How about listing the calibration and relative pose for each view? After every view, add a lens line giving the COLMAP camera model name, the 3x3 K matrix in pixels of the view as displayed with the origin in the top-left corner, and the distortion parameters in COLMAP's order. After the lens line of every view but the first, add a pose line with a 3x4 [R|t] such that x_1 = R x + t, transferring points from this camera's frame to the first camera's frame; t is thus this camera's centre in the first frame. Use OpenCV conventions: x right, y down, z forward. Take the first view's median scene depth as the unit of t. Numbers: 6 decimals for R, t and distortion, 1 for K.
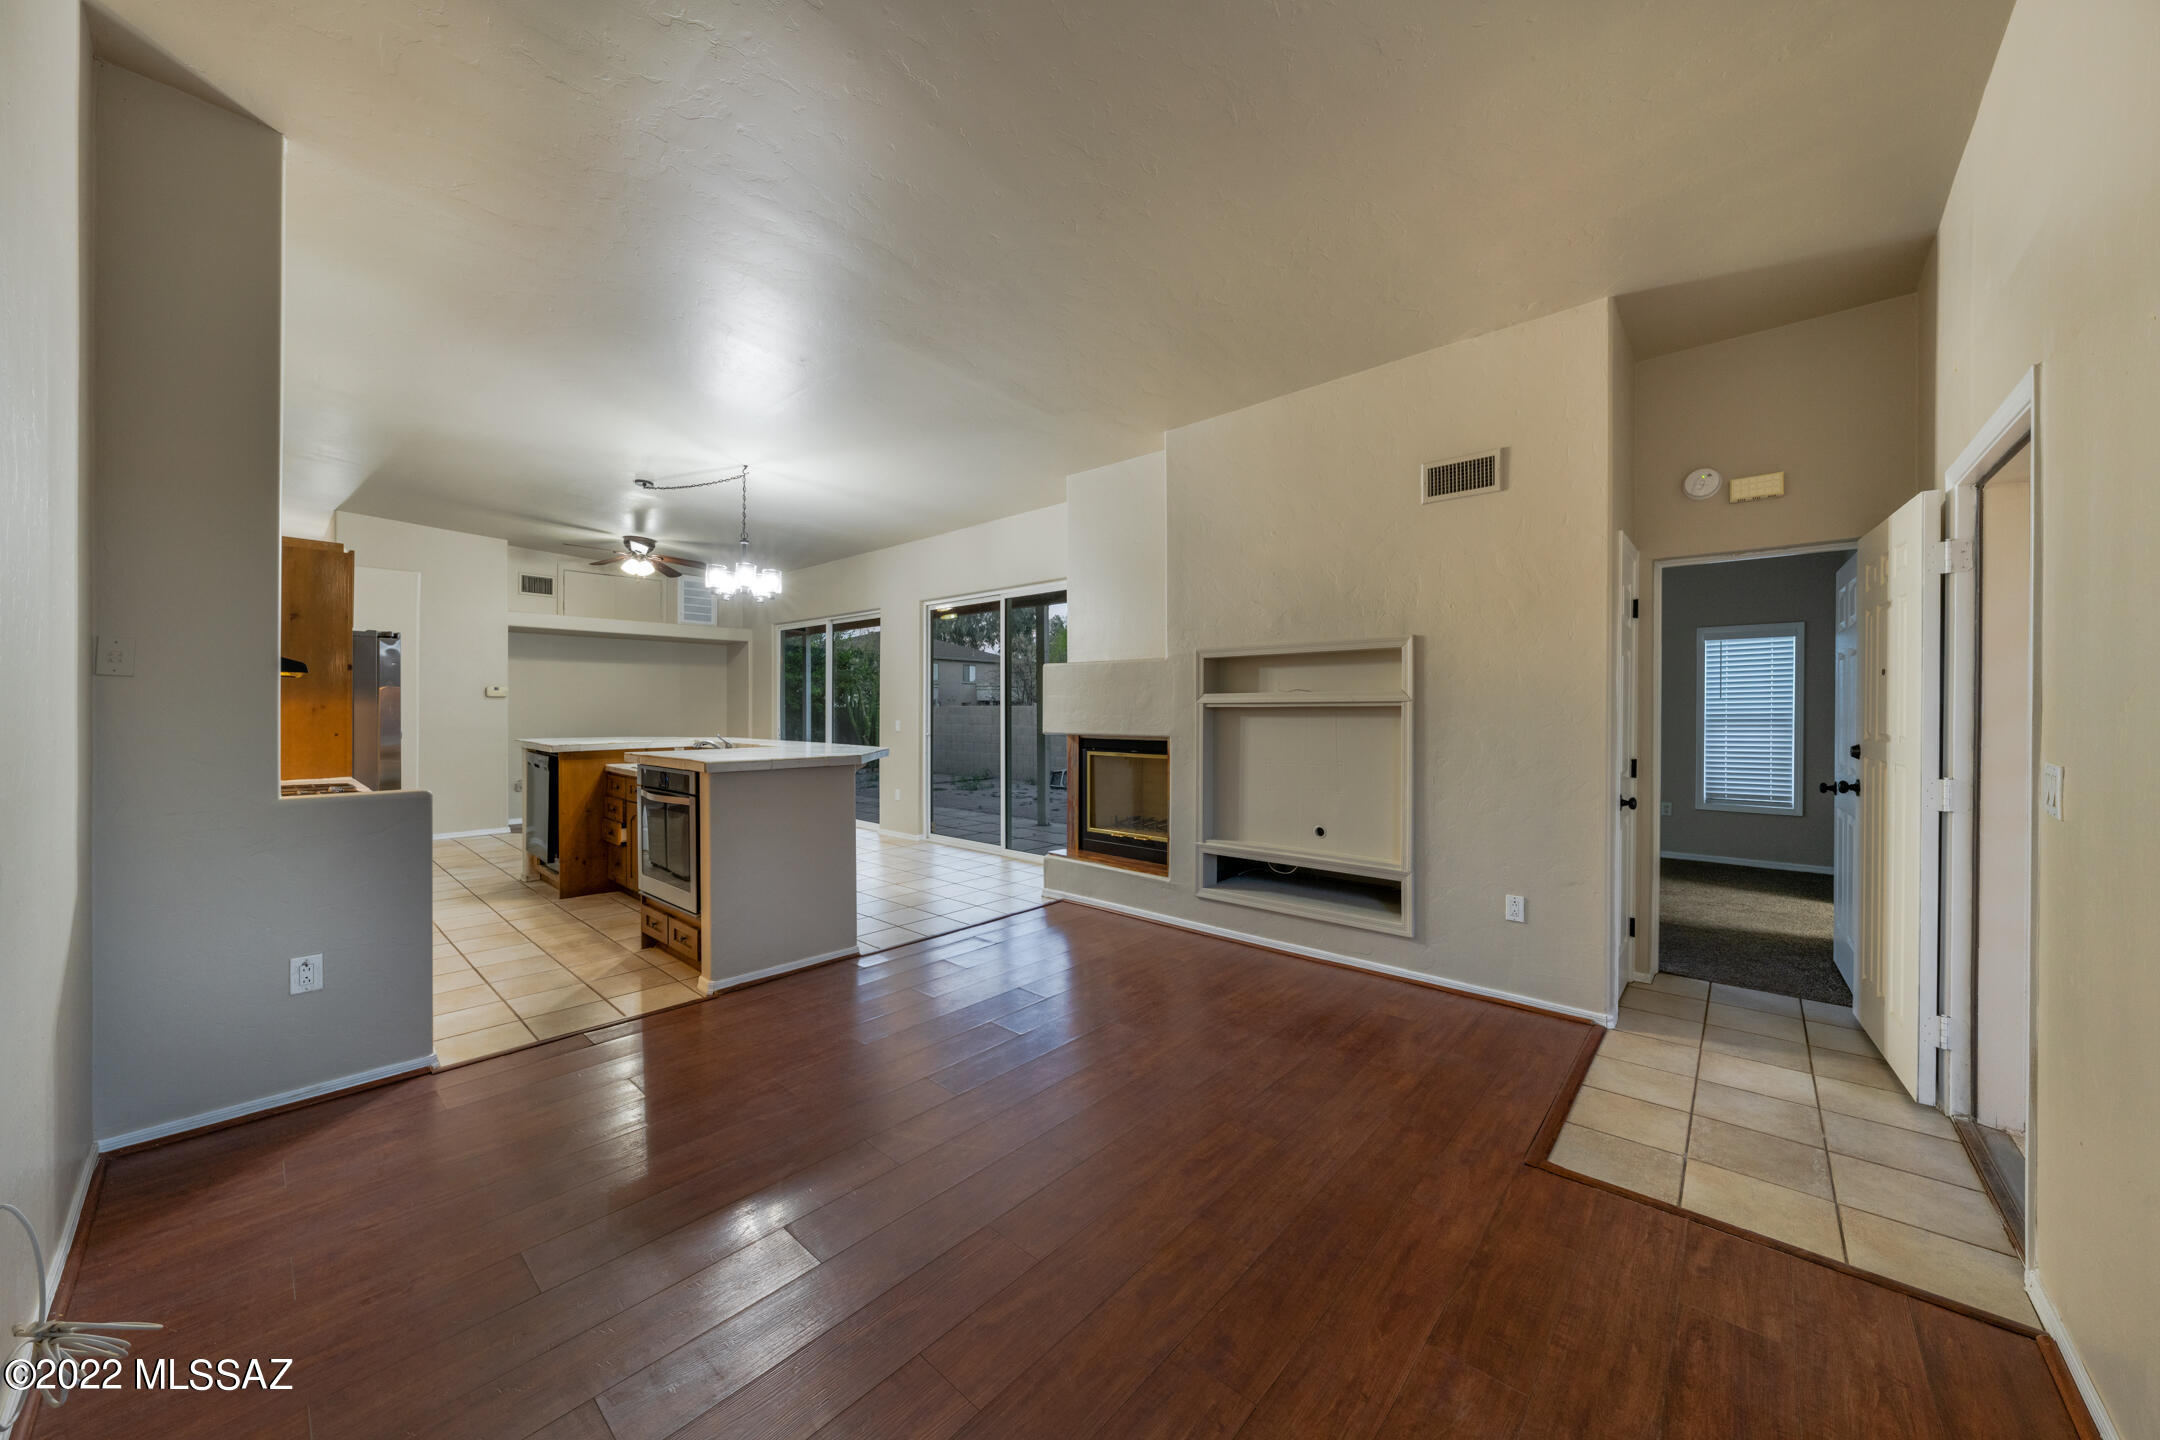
lens RADIAL K [[774.3, 0, 1075.0], [0, 774.3, 714.7], [0, 0, 1]] dist [-0.001780, -0.000137]
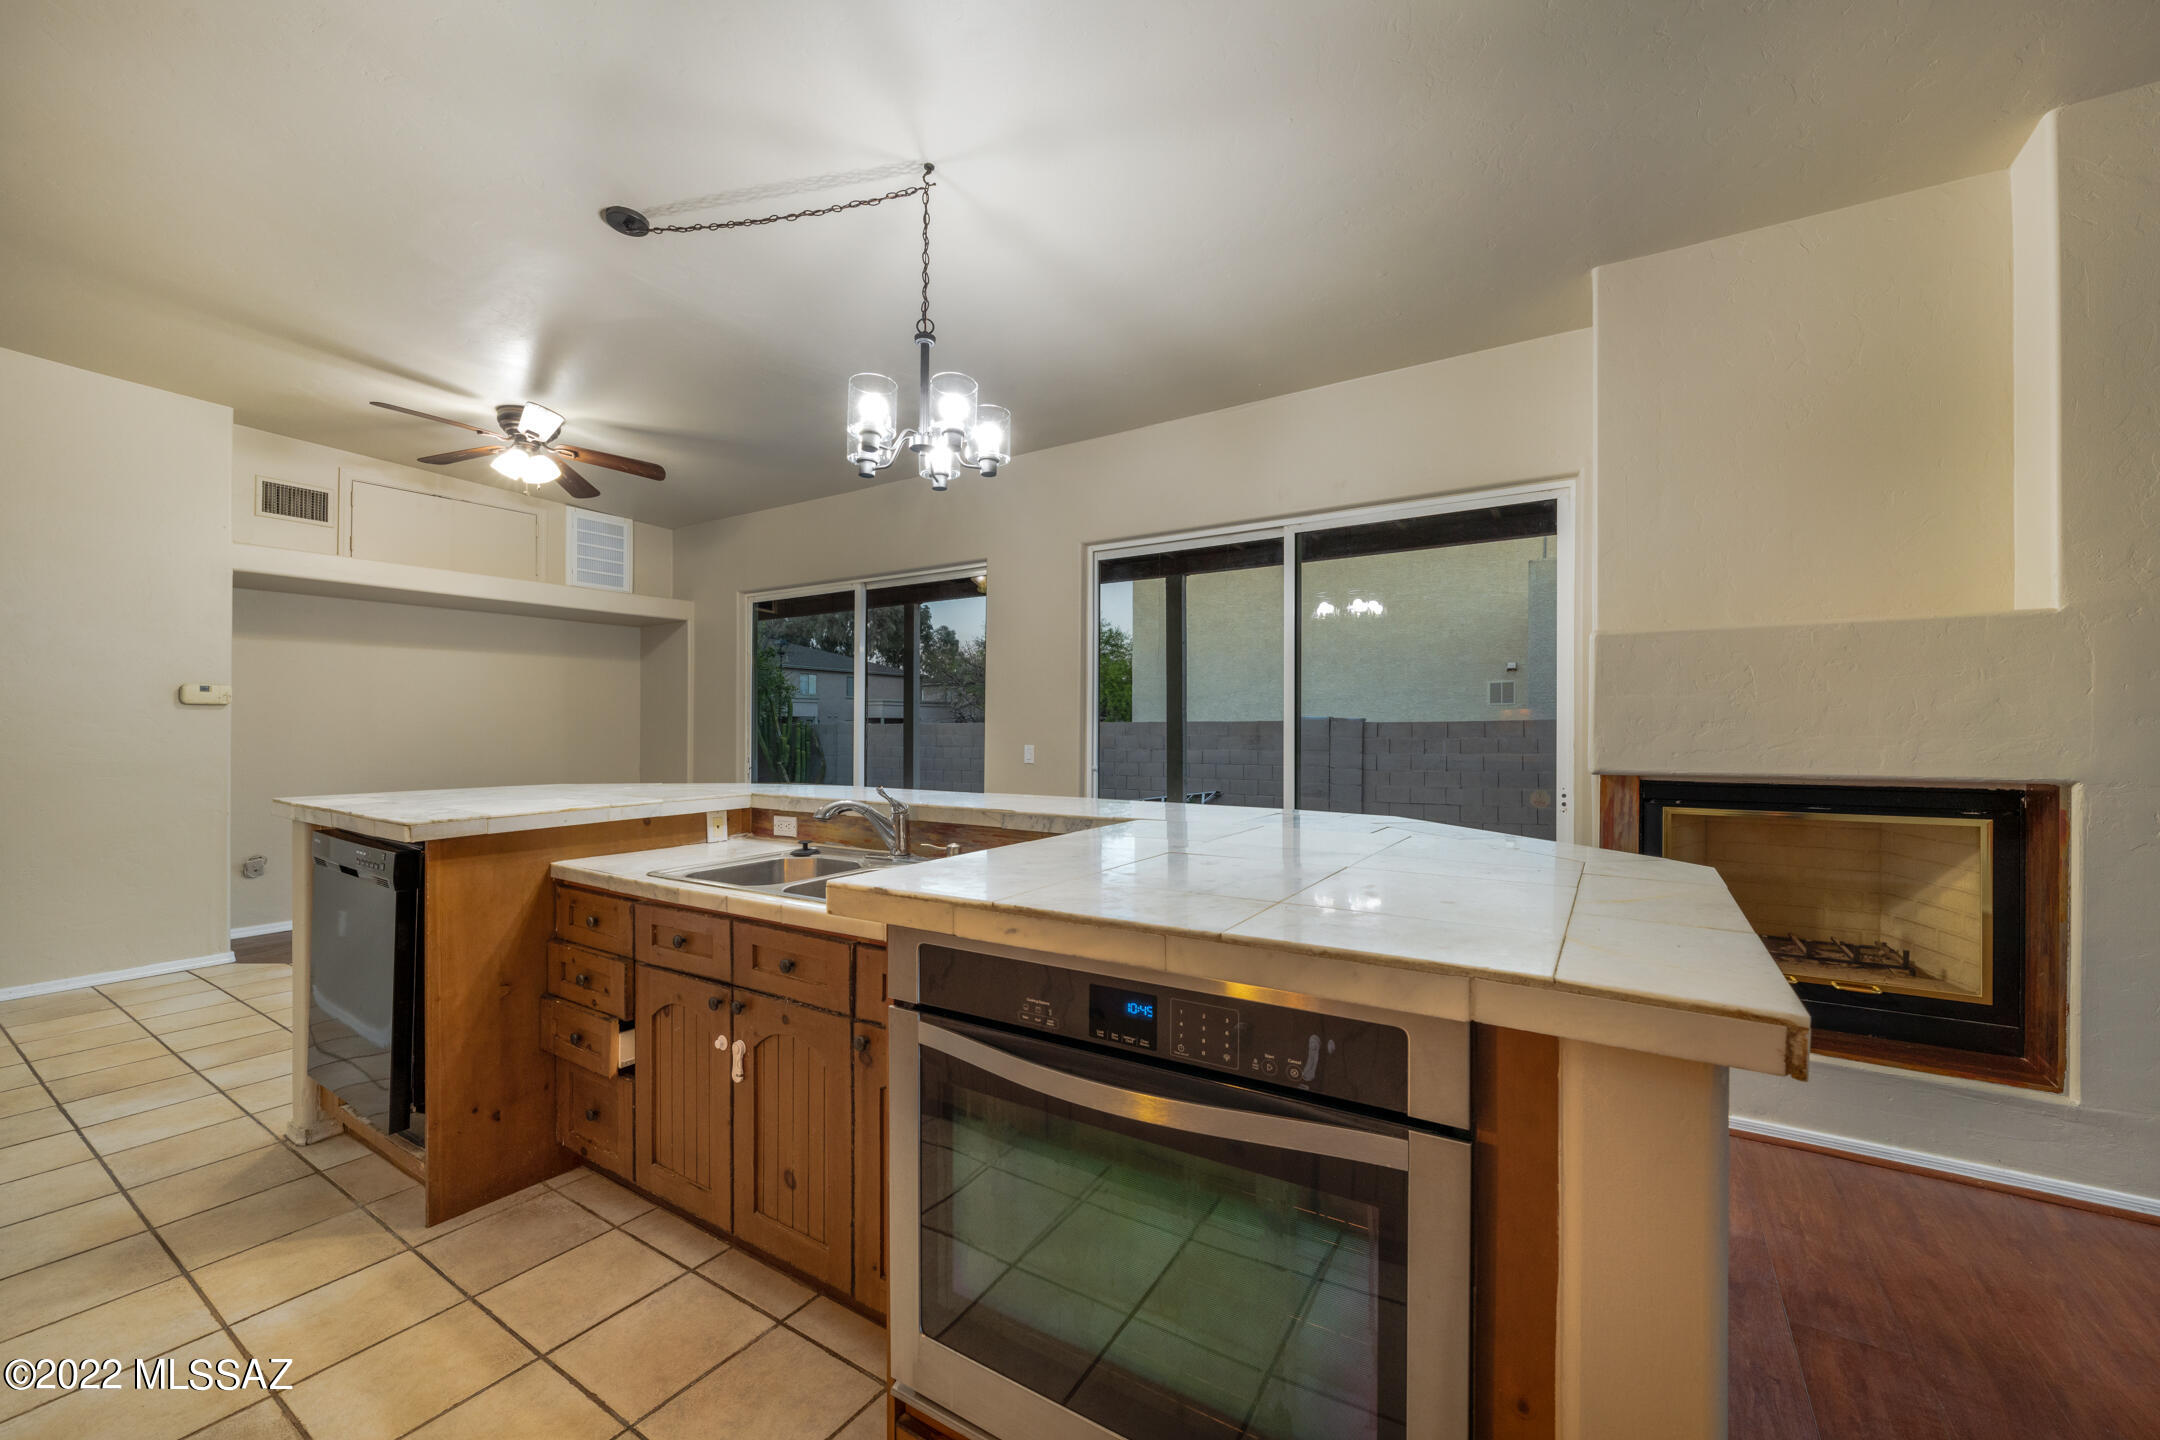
lens RADIAL K [[774.3, 0, 1087.3], [0, 774.3, 724.9], [0, 0, 1]] dist [-0.001780, -0.000137]
pose [[0.975547, -0.001985, 0.219782, -0.385188], [0.004204, 0.999945, -0.009627, -0.002707], [-0.219751, 0.010315, 0.975502, 0.494564]]
